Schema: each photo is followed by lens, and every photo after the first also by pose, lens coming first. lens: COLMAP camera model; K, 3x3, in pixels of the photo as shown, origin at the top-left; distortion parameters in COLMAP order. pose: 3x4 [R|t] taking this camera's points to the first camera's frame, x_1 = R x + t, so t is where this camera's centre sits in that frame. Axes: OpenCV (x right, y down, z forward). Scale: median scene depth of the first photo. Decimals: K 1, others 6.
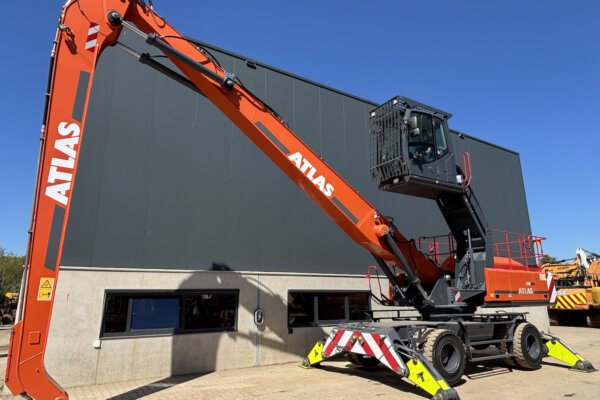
lens RADIAL K [[375.8, 0, 303.1], [0, 375.8, 196.5], [0, 0, 1]] dist [-0.000275, -0.006162]
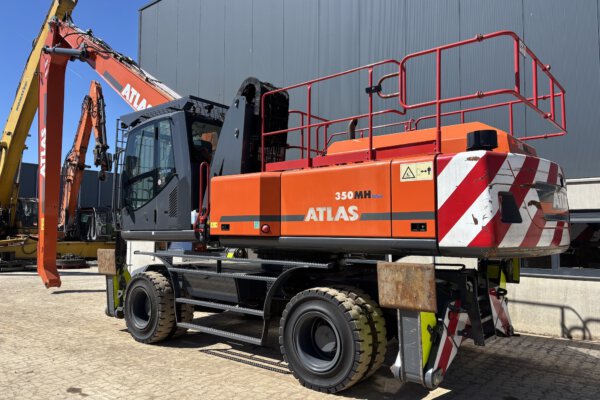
lens RADIAL K [[454.9, 0, 297.7], [0, 454.9, 204.5], [0, 0, 1]] dist [0.008609, 0.002456]
pose [[0.317994, -0.045987, -0.946977, 1.210045], [0.240583, 0.970044, 0.033680, 0.248555], [0.917060, -0.238536, 0.319532, 0.932353]]
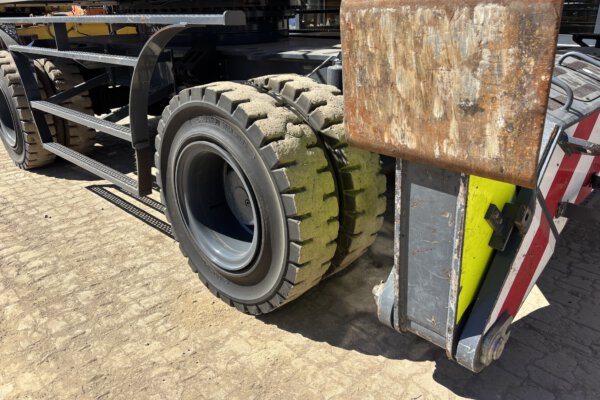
lens RADIAL K [[454.9, 0, 303.3], [0, 454.9, 189.6], [0, 0, 1]] dist [0.008609, 0.002456]
pose [[0.211398, 0.355418, -0.910488, 0.895099], [0.275173, 0.872219, 0.404369, 0.346825], [0.937865, -0.336024, 0.086584, 1.124919]]
